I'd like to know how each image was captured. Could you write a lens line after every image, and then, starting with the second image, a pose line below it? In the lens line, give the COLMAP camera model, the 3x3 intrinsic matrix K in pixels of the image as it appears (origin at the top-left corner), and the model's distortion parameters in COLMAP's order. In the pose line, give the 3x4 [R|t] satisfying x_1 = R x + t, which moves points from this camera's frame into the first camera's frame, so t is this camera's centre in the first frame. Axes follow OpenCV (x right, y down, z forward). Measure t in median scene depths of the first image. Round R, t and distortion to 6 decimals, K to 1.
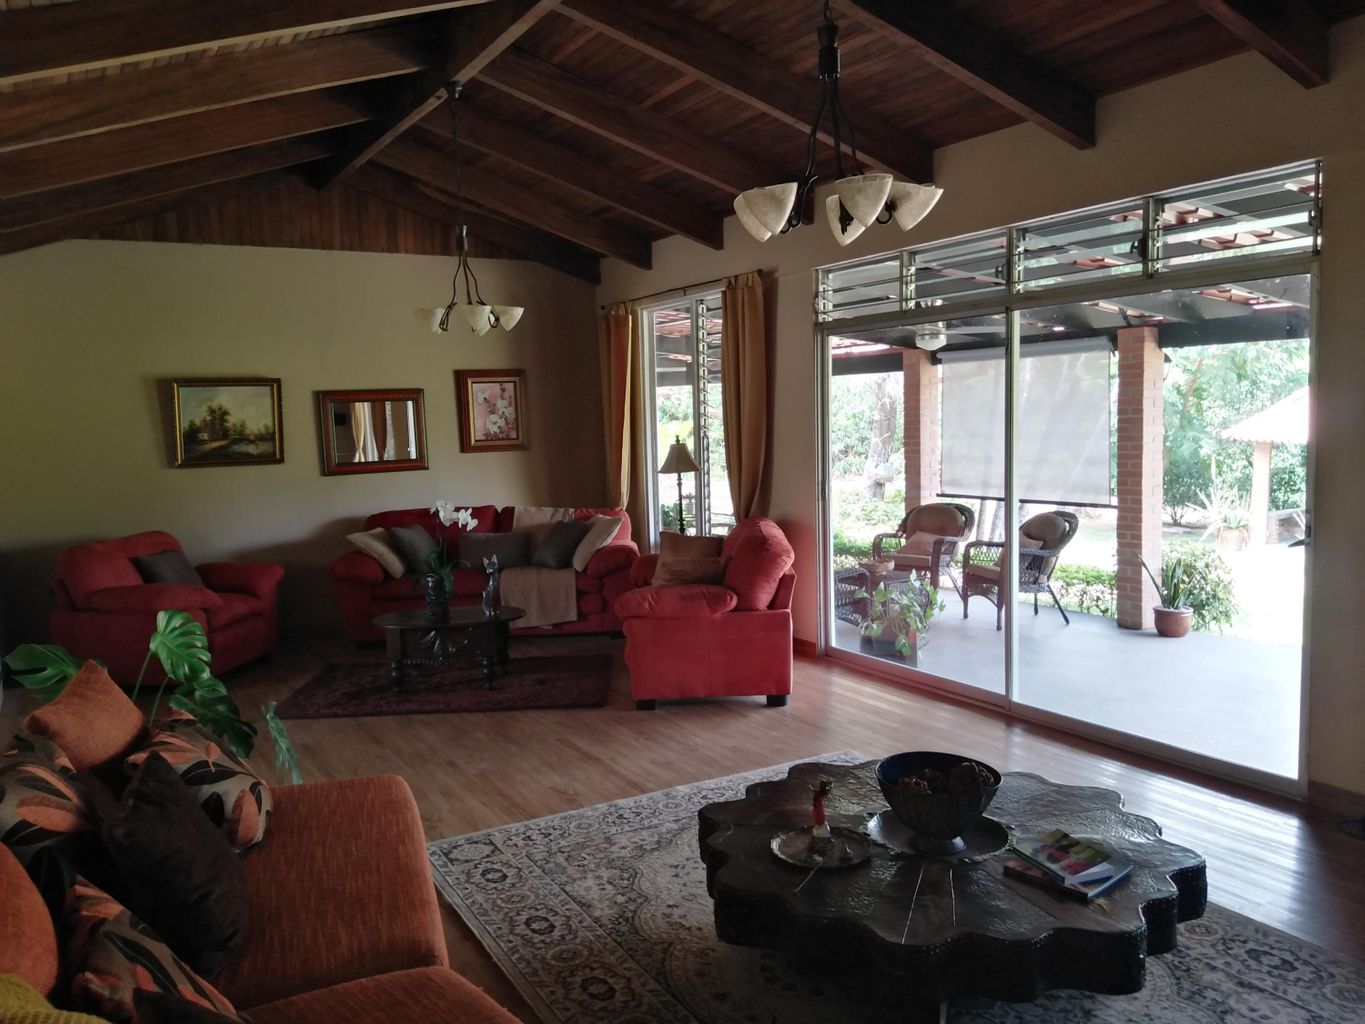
lens RADIAL K [[1076.7, 0, 680.2], [0, 1076.7, 517.6], [0, 0, 1]] dist [0.065253, -0.121705]
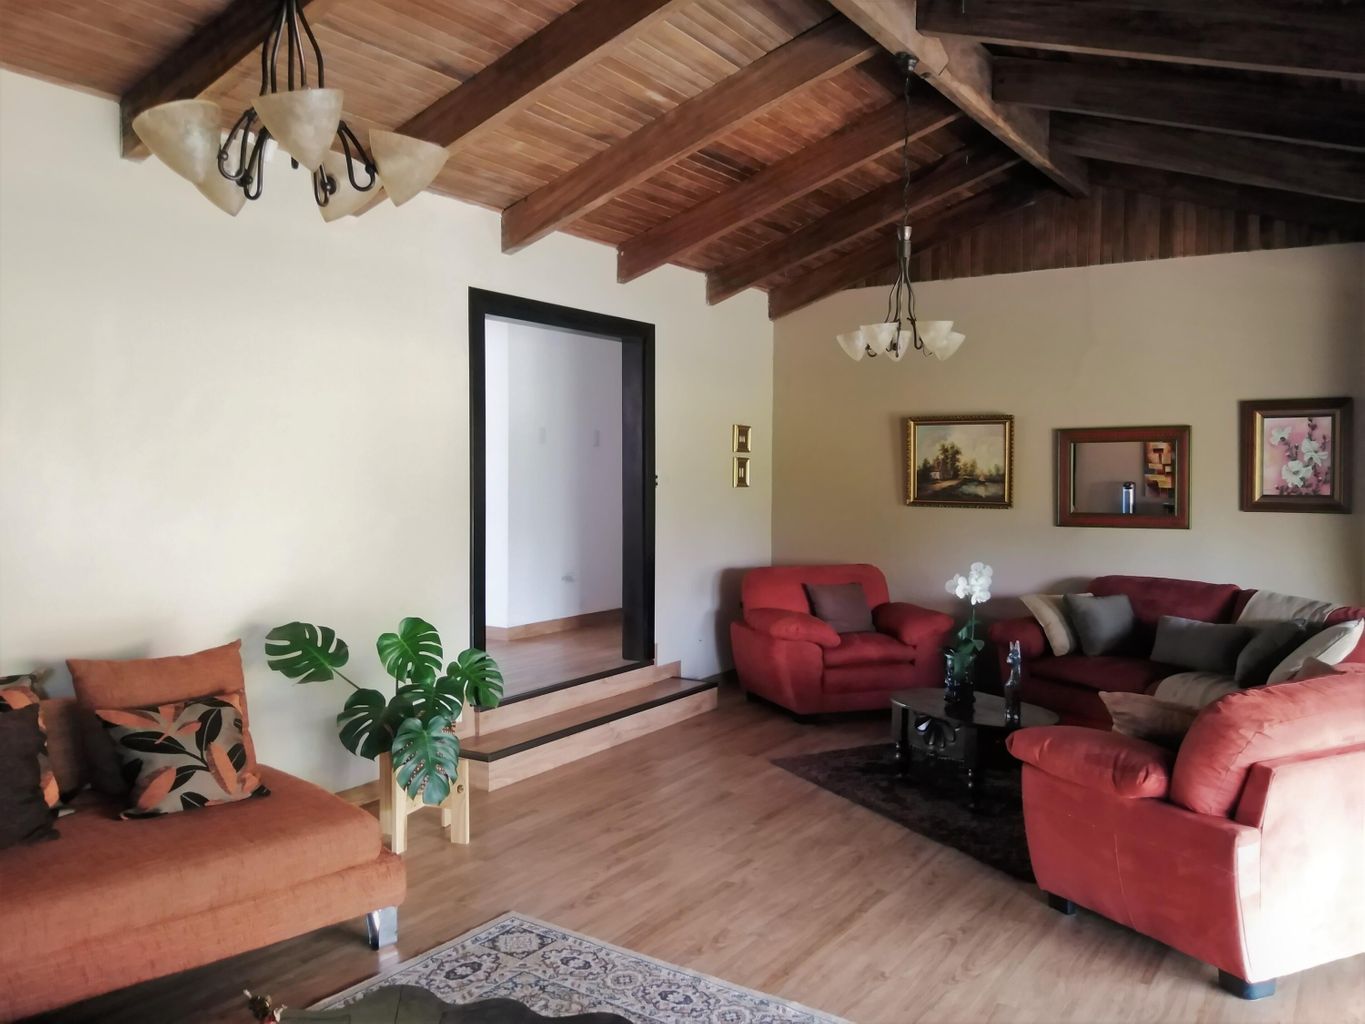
lens RADIAL K [[1076.7, 0, 680.2], [0, 1076.7, 517.6], [0, 0, 1]] dist [0.065253, -0.121705]
pose [[0.442786, 0.074805, -0.893501, 0.339003], [-0.103944, 0.994077, 0.031714, -0.044245], [0.890582, 0.078831, 0.447939, 0.362942]]
